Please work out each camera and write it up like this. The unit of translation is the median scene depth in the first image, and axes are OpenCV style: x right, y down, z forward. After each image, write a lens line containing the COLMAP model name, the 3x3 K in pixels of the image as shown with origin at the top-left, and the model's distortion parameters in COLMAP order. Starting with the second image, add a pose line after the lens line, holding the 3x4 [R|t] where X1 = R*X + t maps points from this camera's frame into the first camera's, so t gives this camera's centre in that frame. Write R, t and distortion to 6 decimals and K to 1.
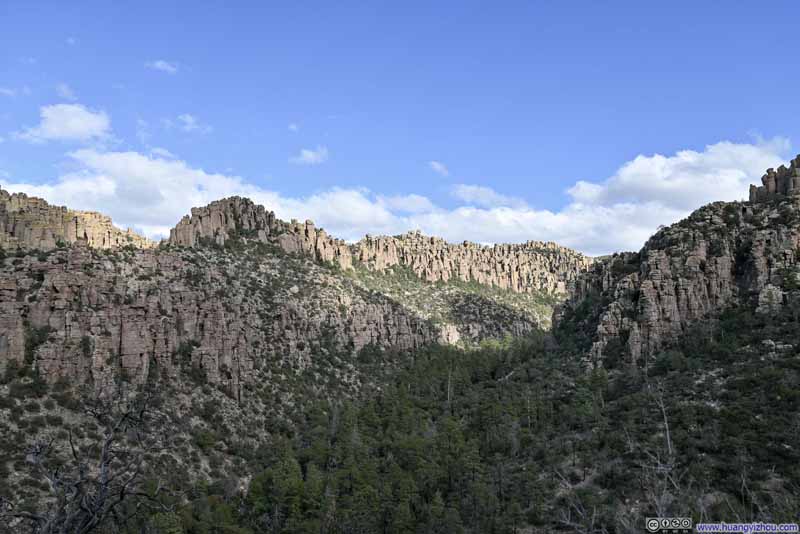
lens RADIAL K [[670.4, 0, 402.5], [0, 670.4, 270.1], [0, 0, 1]] dist [0.014458, 0.007728]
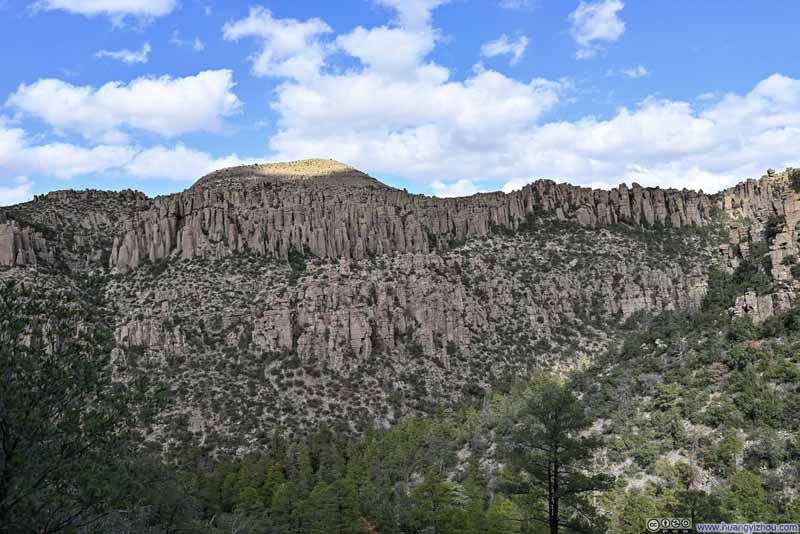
lens RADIAL K [[689.0, 0, 403.1], [0, 689.0, 263.6], [0, 0, 1]] dist [0.019240, 0.011414]
pose [[0.762118, -0.078965, -0.642605, 0.348573], [0.125254, 0.991766, 0.026679, -0.034962], [0.635207, -0.100821, 0.765733, -0.042045]]
